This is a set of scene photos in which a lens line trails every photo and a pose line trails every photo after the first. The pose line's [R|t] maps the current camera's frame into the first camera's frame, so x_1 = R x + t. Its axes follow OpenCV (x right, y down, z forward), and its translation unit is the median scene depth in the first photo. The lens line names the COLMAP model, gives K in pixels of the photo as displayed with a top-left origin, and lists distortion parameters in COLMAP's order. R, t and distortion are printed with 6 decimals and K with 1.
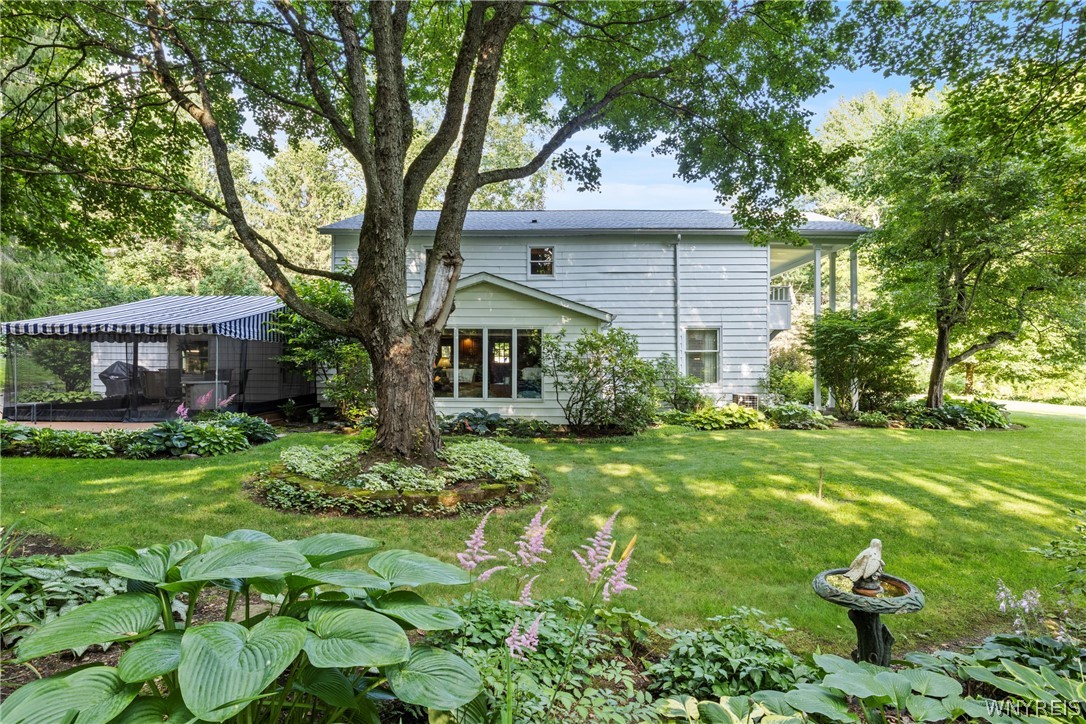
lens RADIAL K [[537.0, 0, 545.2], [0, 537.0, 367.0], [0, 0, 1]] dist [0.003375, 0.000666]
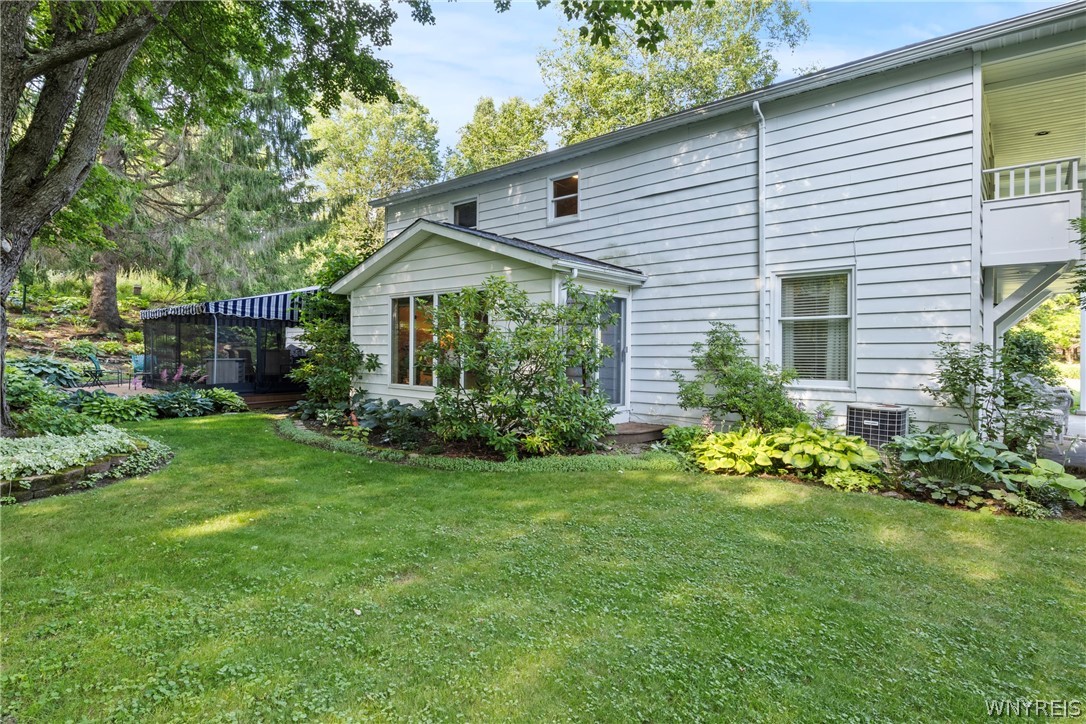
lens RADIAL K [[537.0, 0, 542.8], [0, 537.0, 351.1], [0, 0, 1]] dist [0.003375, 0.000666]
pose [[0.804521, 0.003737, -0.593913, 0.390554], [-0.009644, 0.999931, -0.006774, 0.009213], [0.593846, 0.011177, 0.804501, 0.431857]]
